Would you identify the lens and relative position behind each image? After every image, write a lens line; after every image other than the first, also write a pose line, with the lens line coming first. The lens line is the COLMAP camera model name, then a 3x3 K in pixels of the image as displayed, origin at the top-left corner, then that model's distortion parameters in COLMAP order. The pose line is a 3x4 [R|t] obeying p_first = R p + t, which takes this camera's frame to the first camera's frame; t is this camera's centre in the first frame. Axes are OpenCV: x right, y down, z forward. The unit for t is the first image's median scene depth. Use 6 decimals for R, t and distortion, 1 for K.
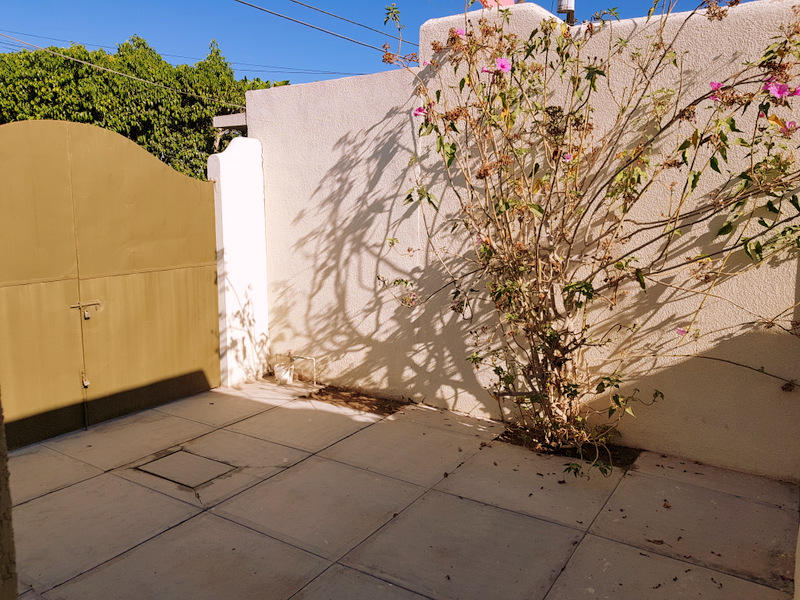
lens RADIAL K [[622.5, 0, 396.8], [0, 622.5, 306.4], [0, 0, 1]] dist [0.037364, -0.035899]
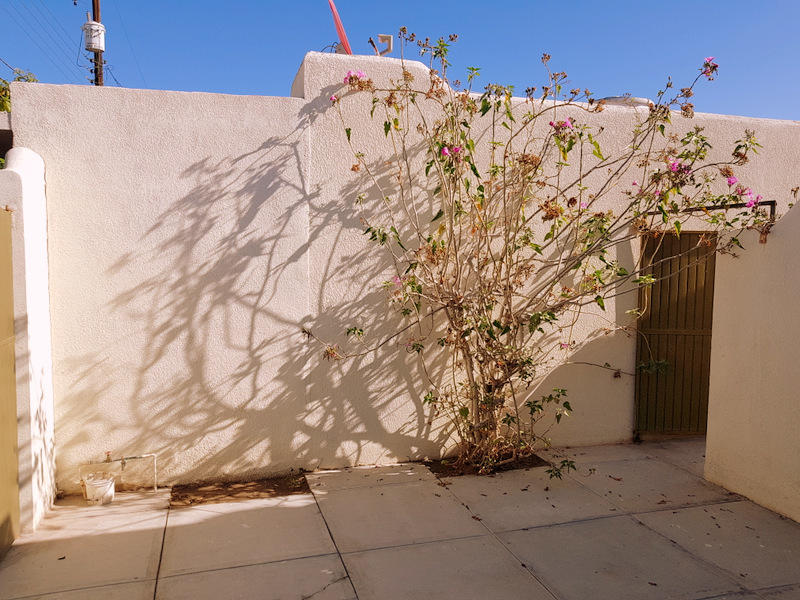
lens RADIAL K [[622.5, 0, 399.0], [0, 622.5, 294.1], [0, 0, 1]] dist [0.037364, -0.035899]
pose [[0.650677, -0.051480, 0.757608, -0.538786], [0.127038, 0.991018, -0.041767, -0.038624], [-0.748653, 0.123422, 0.651372, 0.305464]]
